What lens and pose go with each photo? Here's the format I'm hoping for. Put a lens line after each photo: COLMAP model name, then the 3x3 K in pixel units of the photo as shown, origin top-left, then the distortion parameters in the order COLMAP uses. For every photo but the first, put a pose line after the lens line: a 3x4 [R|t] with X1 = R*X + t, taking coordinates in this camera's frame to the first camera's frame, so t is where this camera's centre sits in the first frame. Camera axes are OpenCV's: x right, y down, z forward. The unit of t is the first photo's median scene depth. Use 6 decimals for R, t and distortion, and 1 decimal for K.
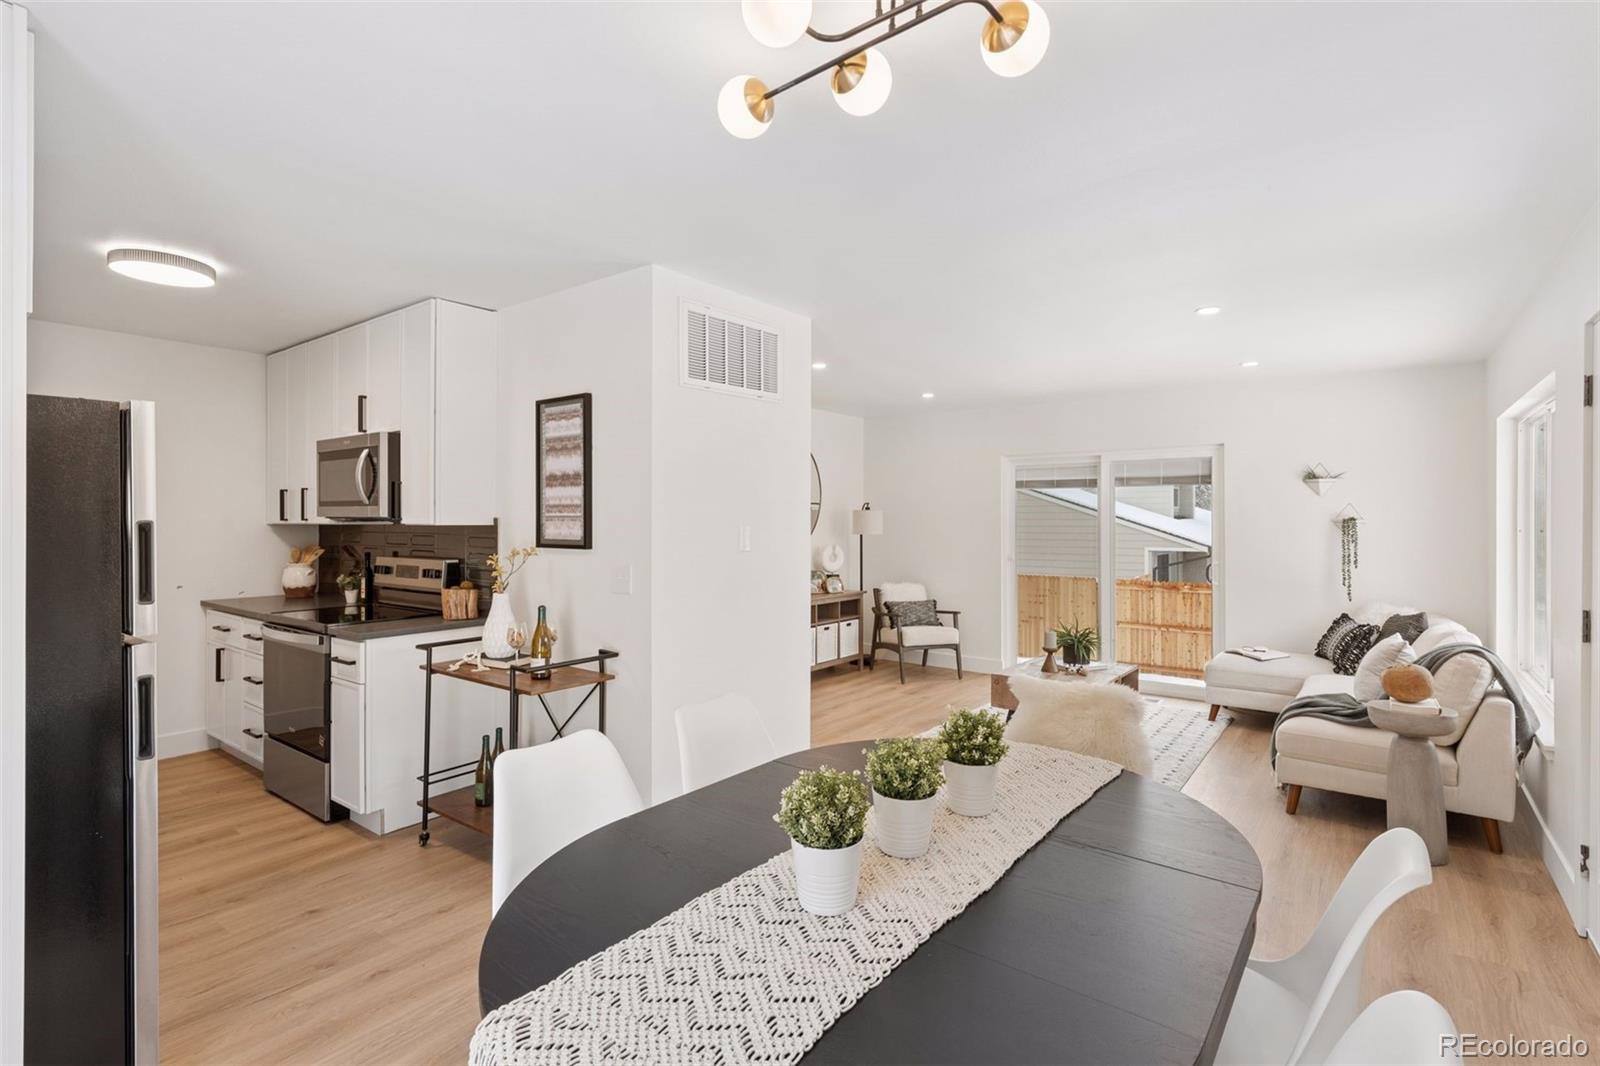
lens RADIAL K [[768.9, 0, 795.1], [0, 768.9, 507.8], [0, 0, 1]] dist [-0.000741, -0.000298]
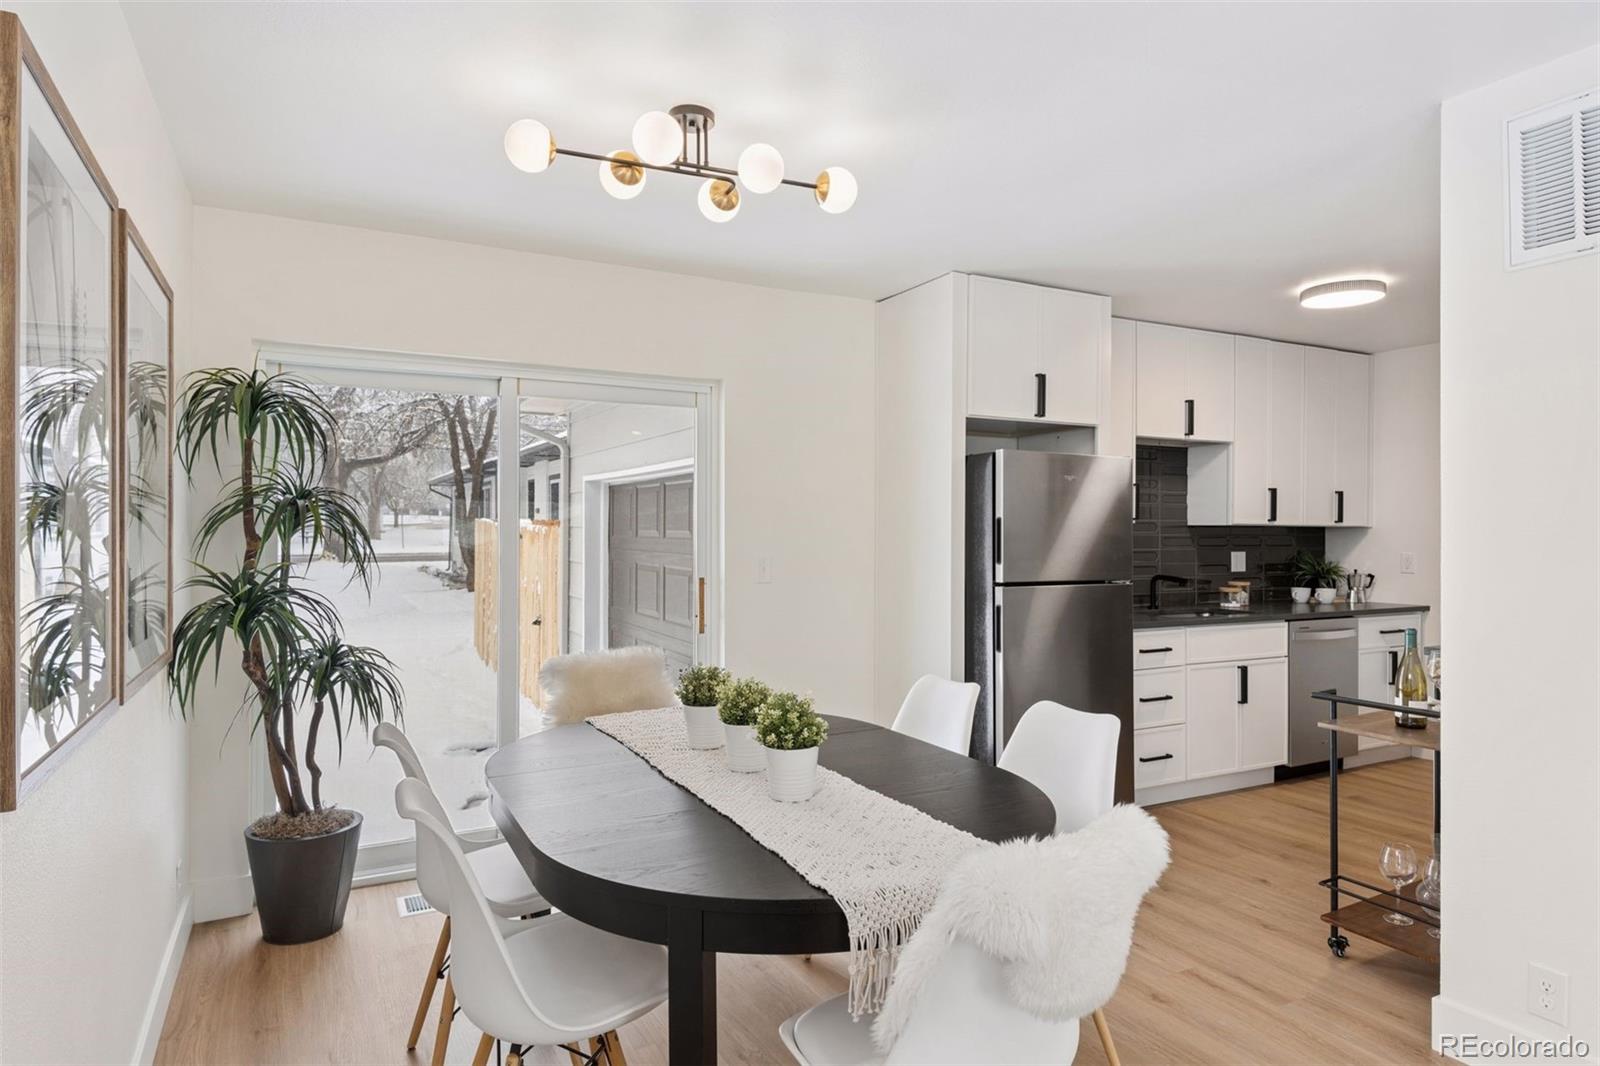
lens RADIAL K [[936.3, 0, 797.0], [0, 936.3, 524.7], [0, 0, 1]] dist [0.015056, 0.000079]
pose [[-0.413648, -0.004313, -0.910427, 0.666214], [0.002261, 0.999981, -0.005765, 0.030407], [0.910434, -0.004443, -0.413630, 0.764627]]
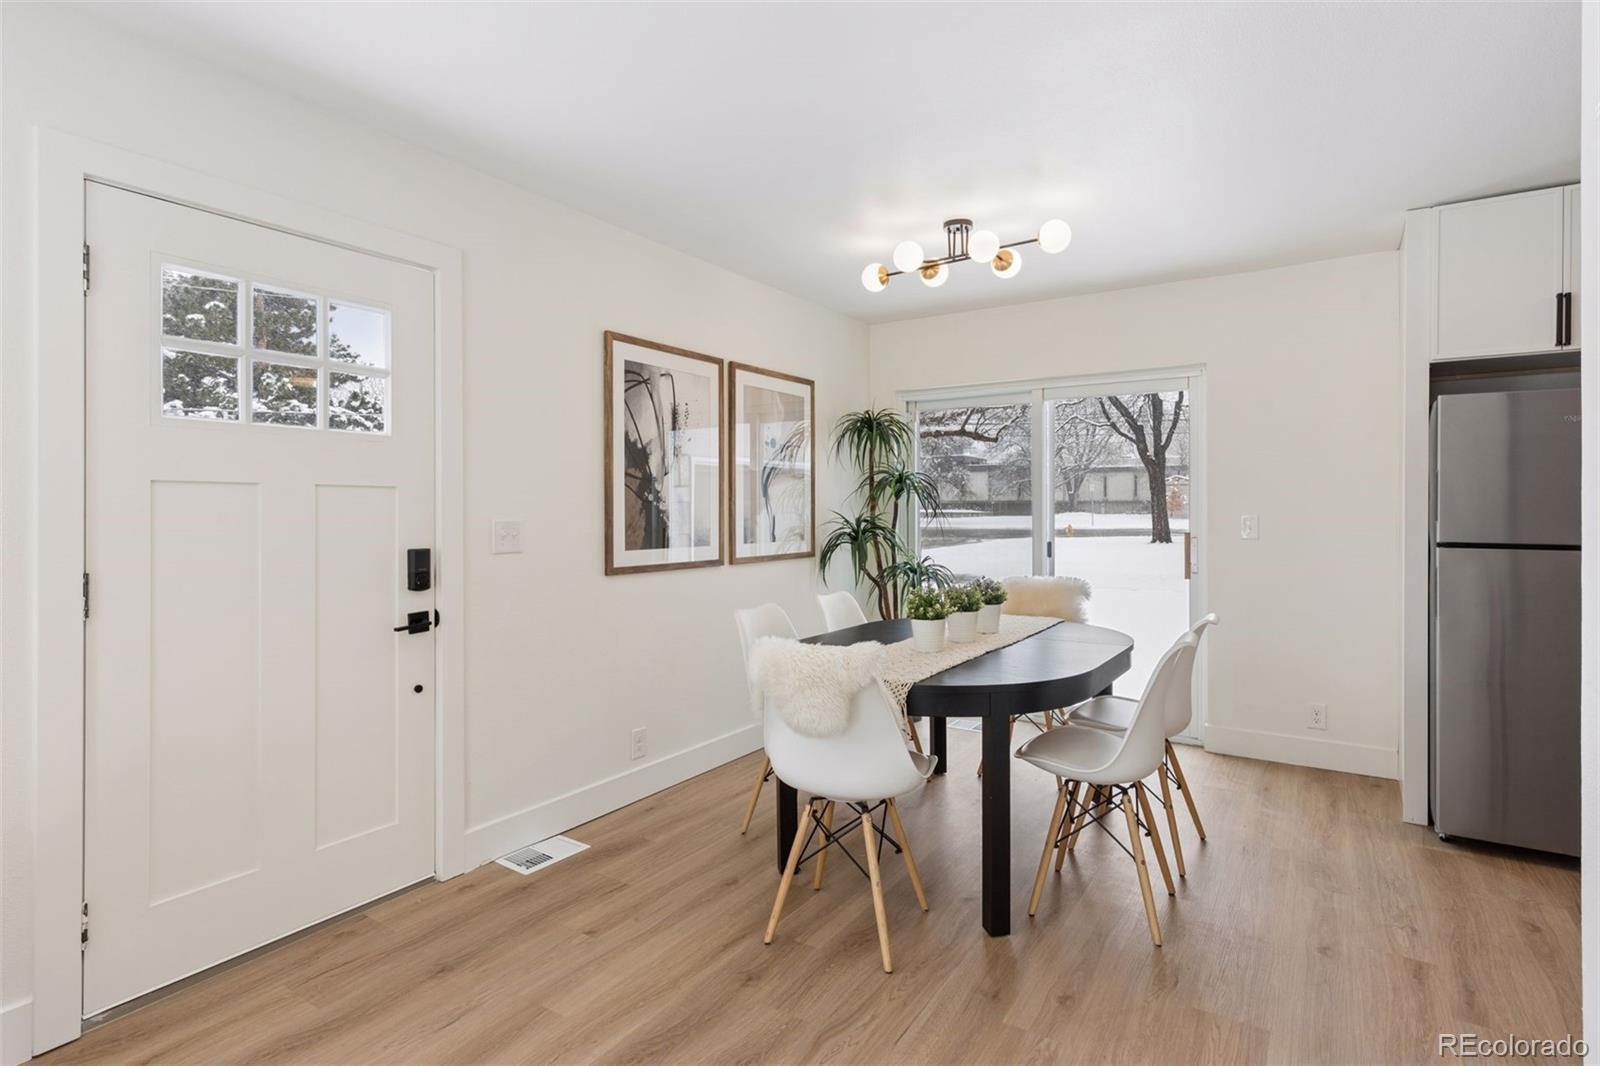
lens RADIAL K [[807.1, 0, 796.6], [0, 807.1, 508.9], [0, 0, 1]] dist [-0.000499, -0.000142]
pose [[-0.997476, 0.004818, -0.070837, 0.310515], [0.005038, 0.999983, -0.002919, 0.055803], [0.070822, -0.003268, -0.997484, 1.339761]]
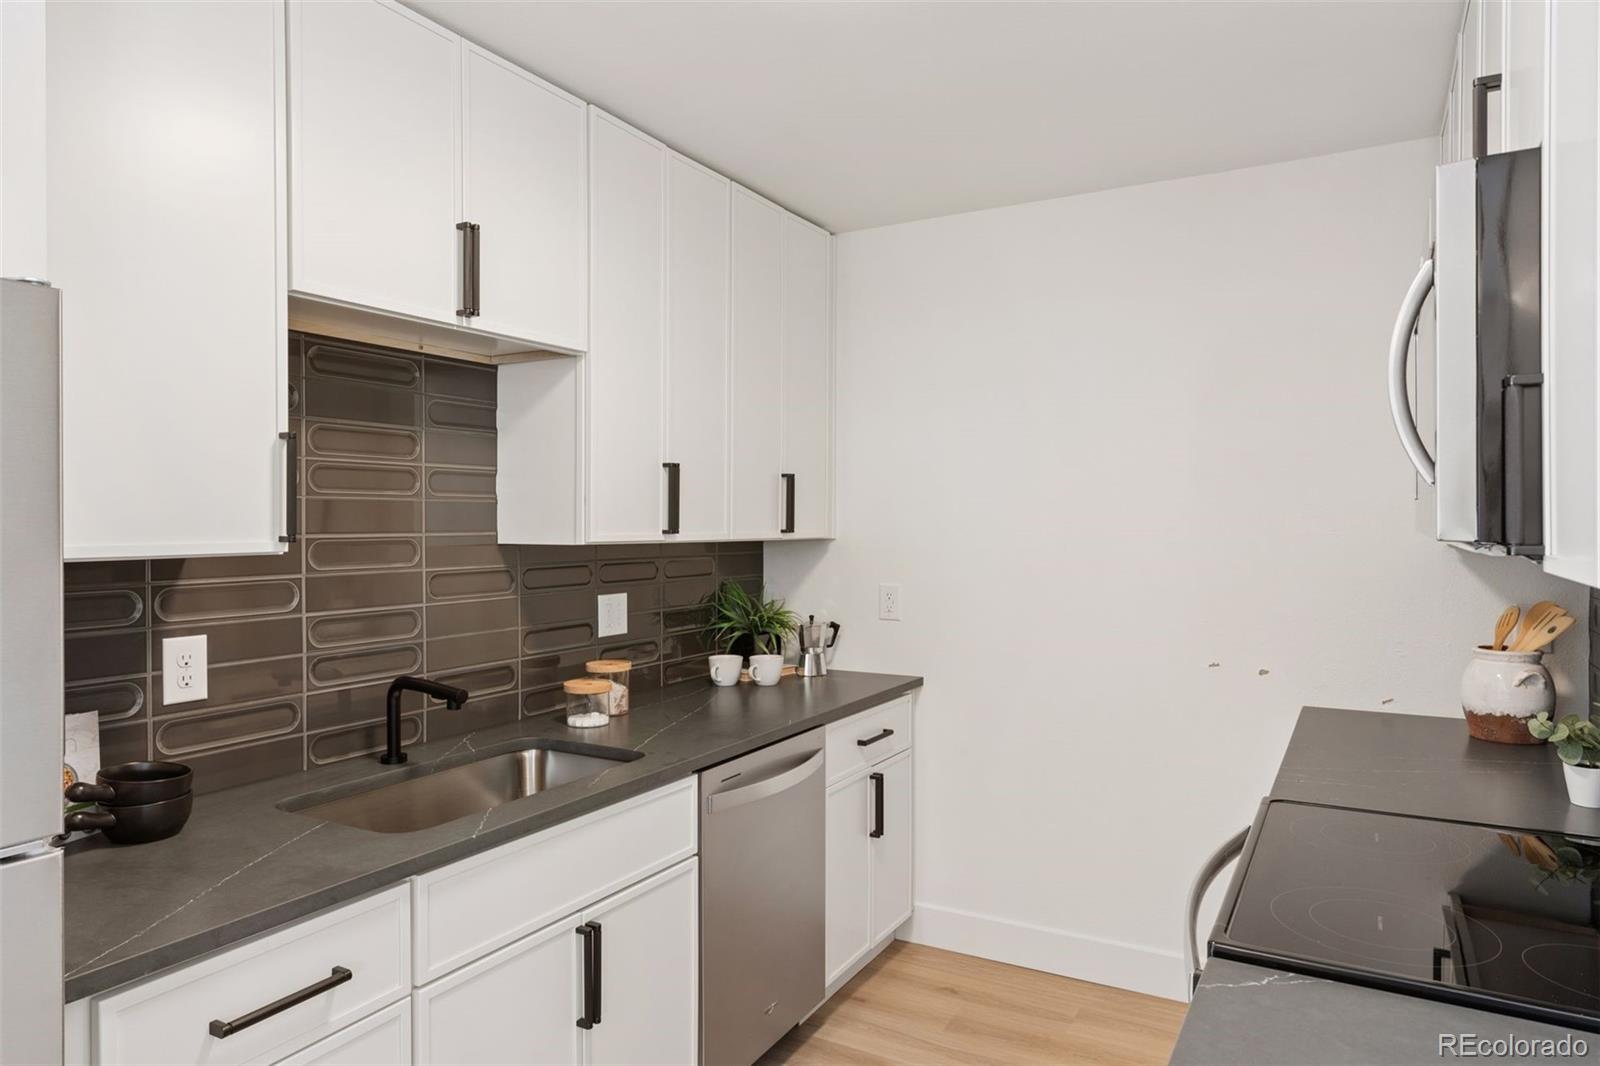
lens RADIAL K [[1032.2, 0, 800.0], [0, 1032.2, 533.0], [0, 0, 1]] dist [-0.002409, -0.001421]
pose [[0.134303, 0.012330, -0.990864, -0.261317], [0.005971, 0.999894, 0.013252, 0.007132], [0.990922, -0.007696, 0.134216, 0.828273]]
